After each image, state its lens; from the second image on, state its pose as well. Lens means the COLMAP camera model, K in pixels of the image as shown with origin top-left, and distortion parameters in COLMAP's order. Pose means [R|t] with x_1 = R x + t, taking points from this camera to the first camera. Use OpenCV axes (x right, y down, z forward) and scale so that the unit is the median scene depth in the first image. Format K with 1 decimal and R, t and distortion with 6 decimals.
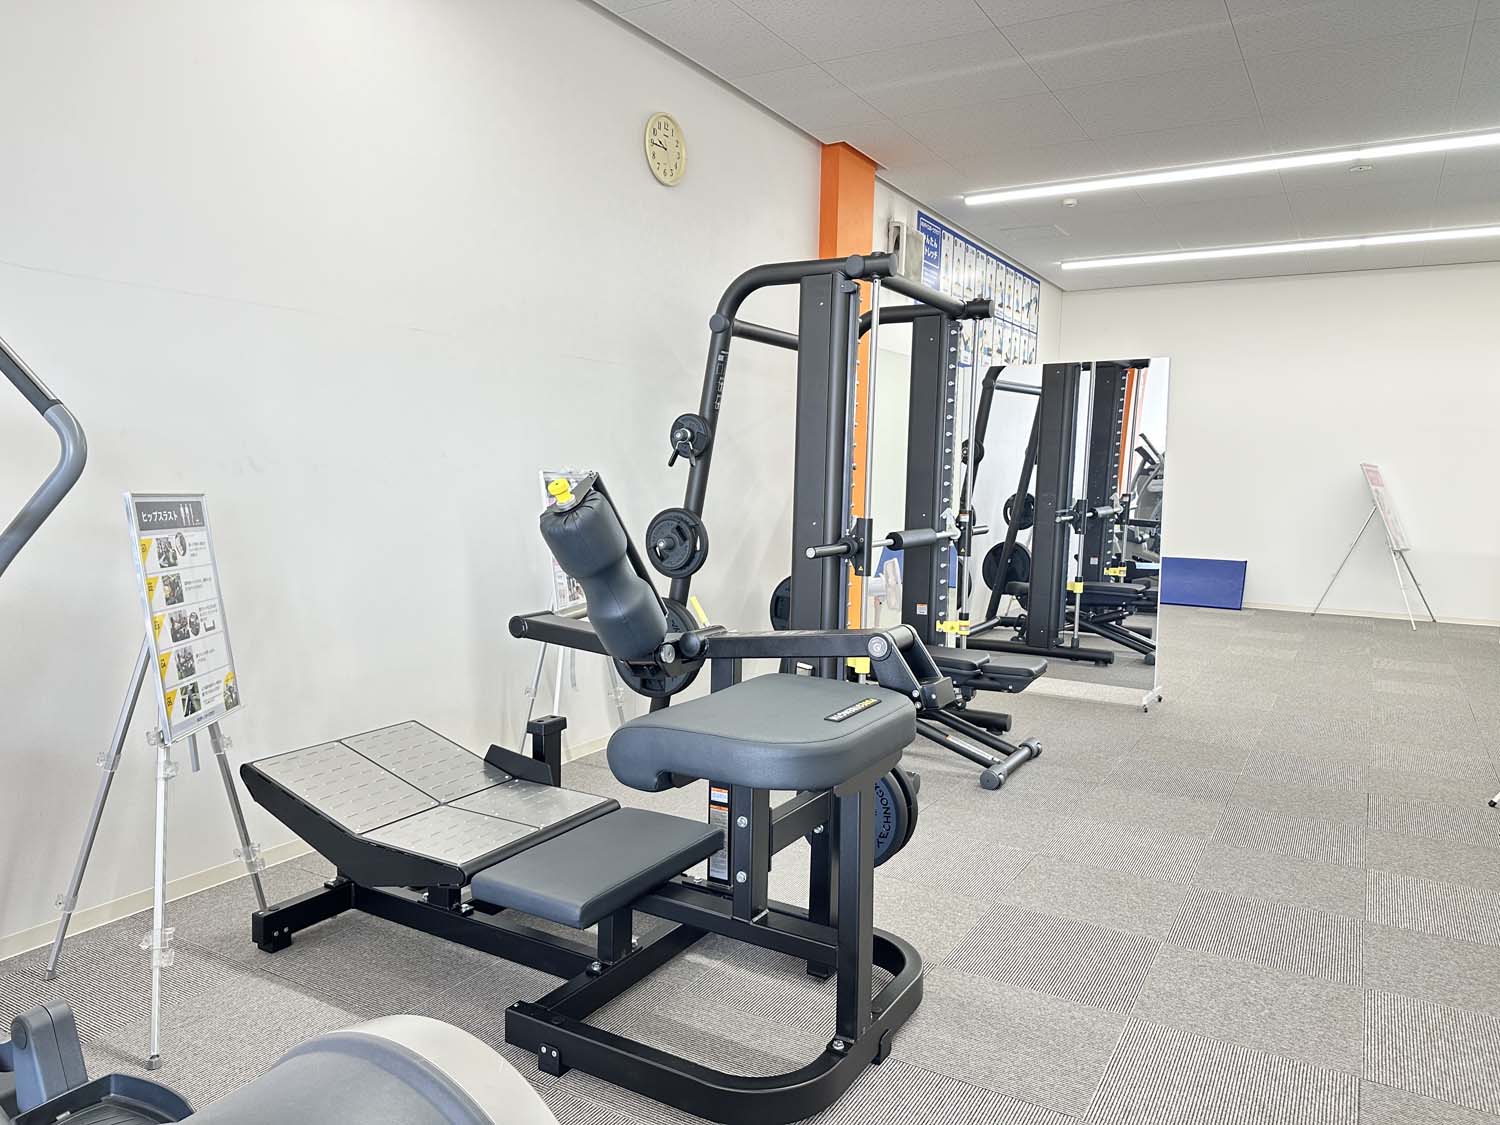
lens RADIAL K [[1042.9, 0, 752.7], [0, 1042.9, 556.7], [0, 0, 1]] dist [0.107033, -0.137976]
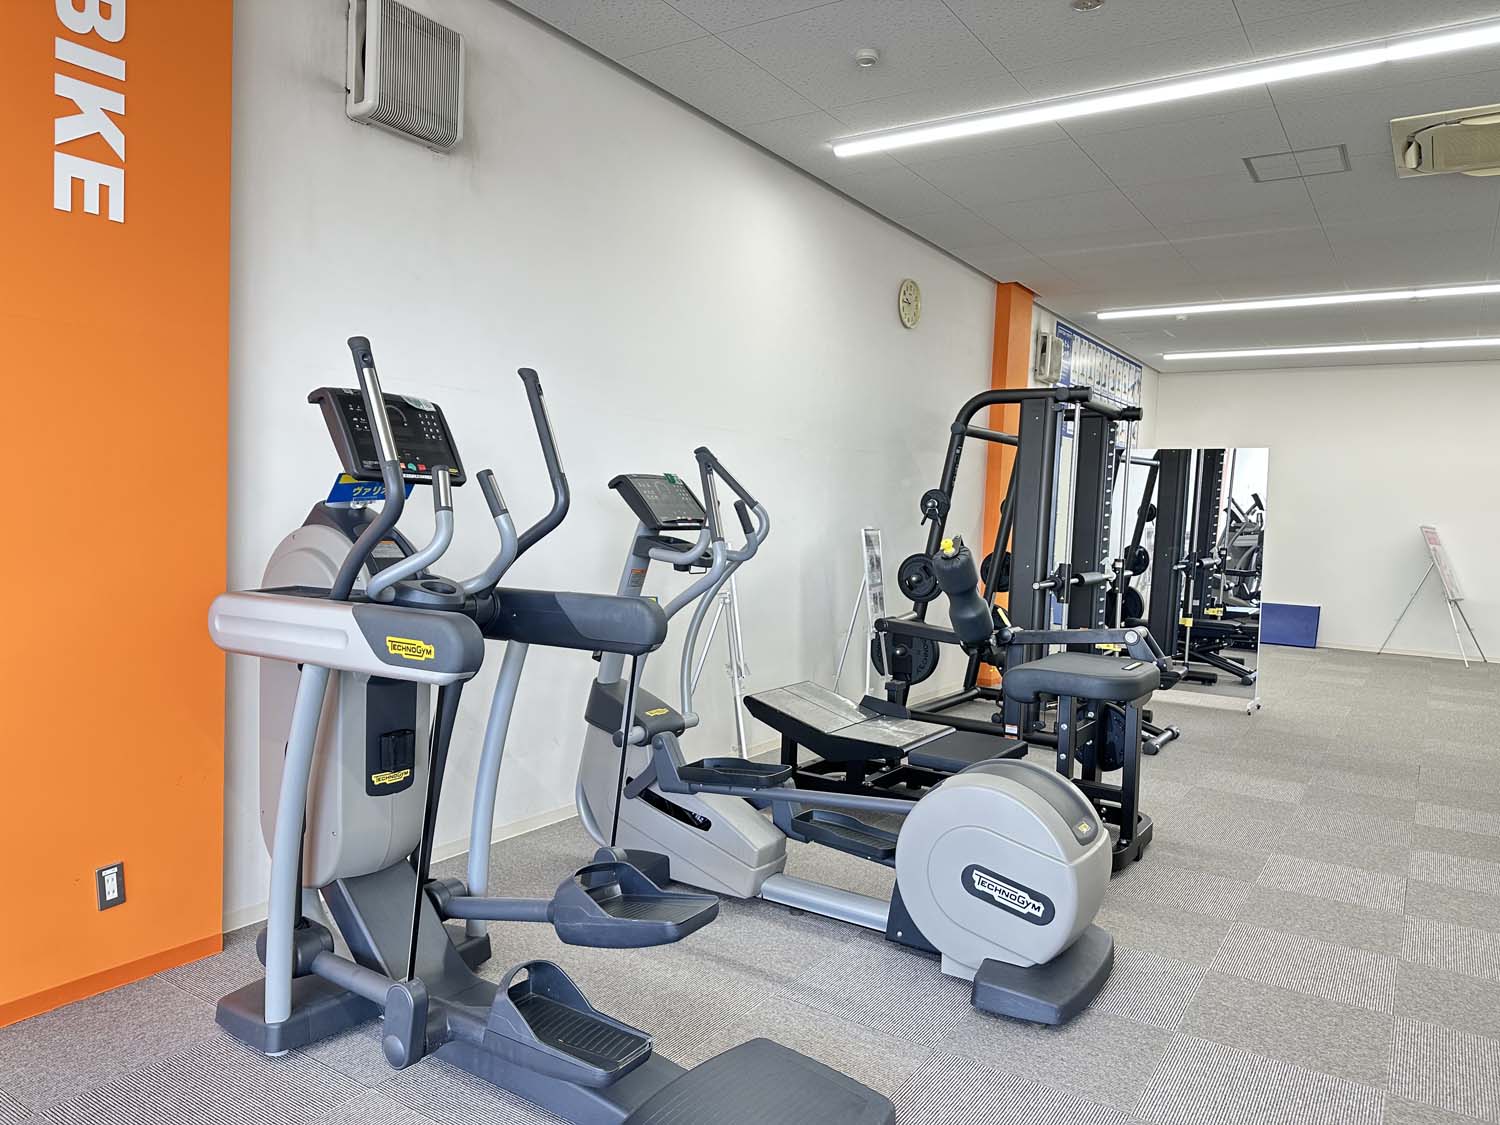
lens RADIAL K [[1042.9, 0, 752.7], [0, 1042.9, 556.7], [0, 0, 1]] dist [0.107033, -0.137976]
pose [[0.998700, 0.020835, -0.046515, -0.182527], [-0.022628, 0.999008, -0.038355, 0.013680], [0.045670, 0.039358, 0.998181, -0.342001]]
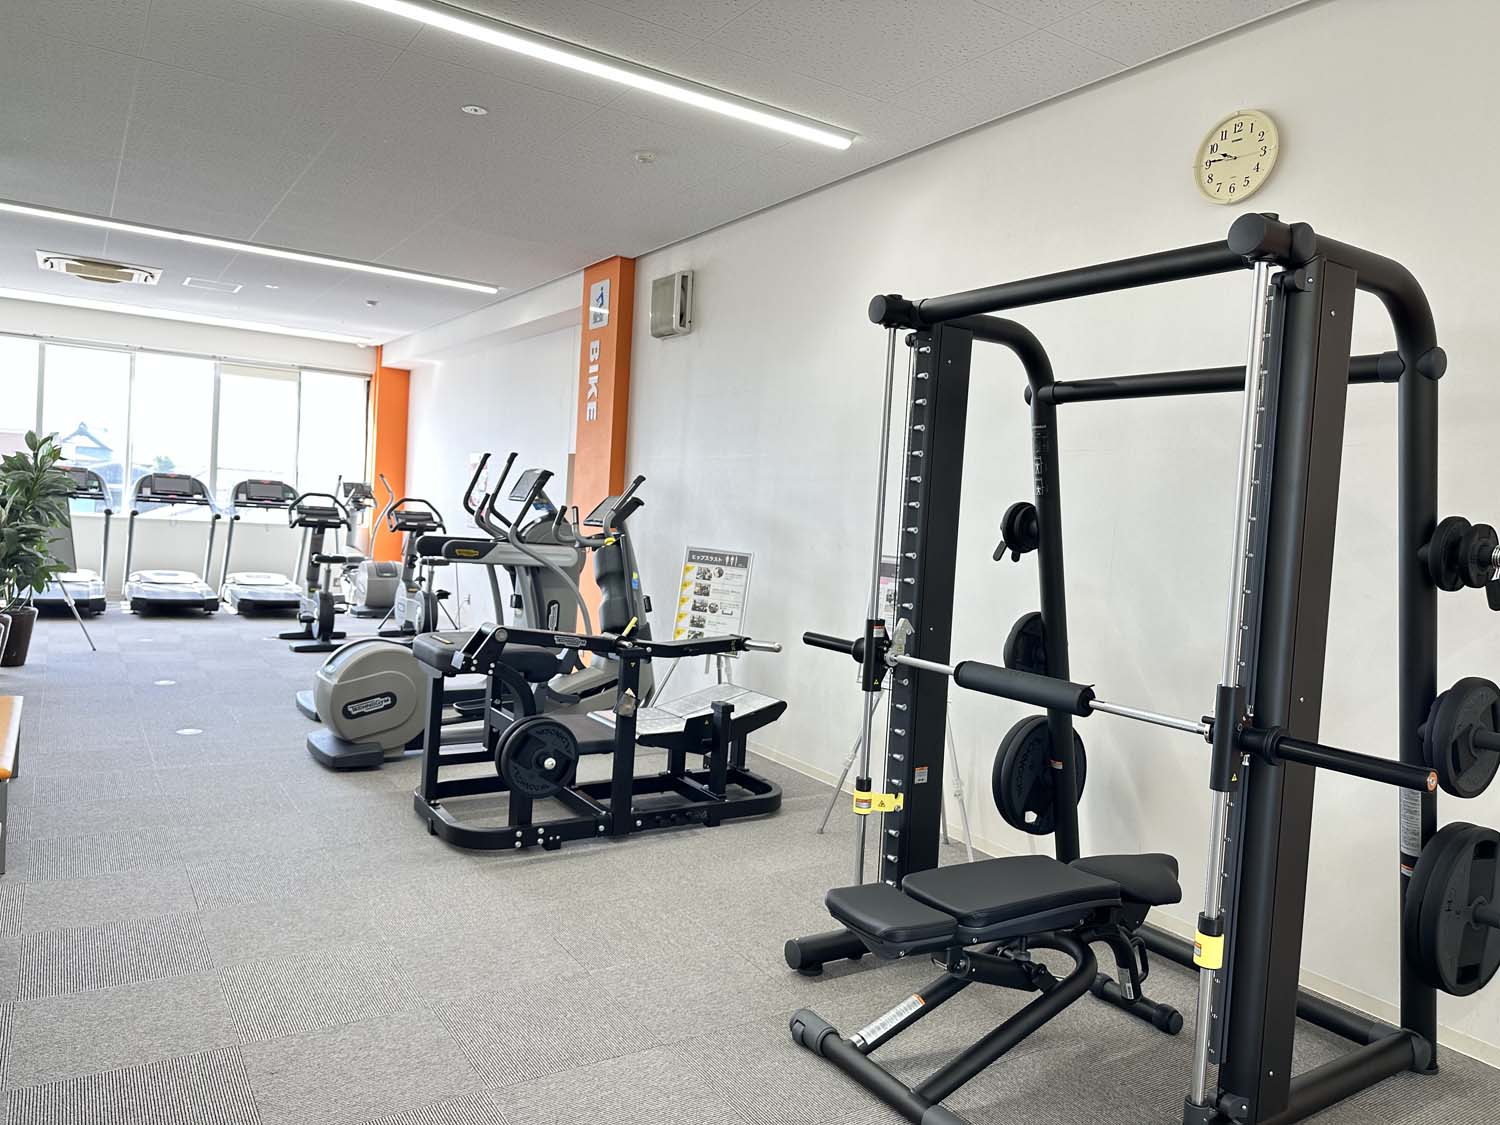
lens RADIAL K [[1068.0, 0, 754.4], [0, 1068.0, 563.4], [0, 0, 1]] dist [0.008454, -0.002867]
pose [[-0.448066, -0.005305, -0.893985, 0.617321], [-0.149822, 0.986286, 0.069239, -0.085281], [0.881357, 0.164962, -0.442716, 0.894551]]
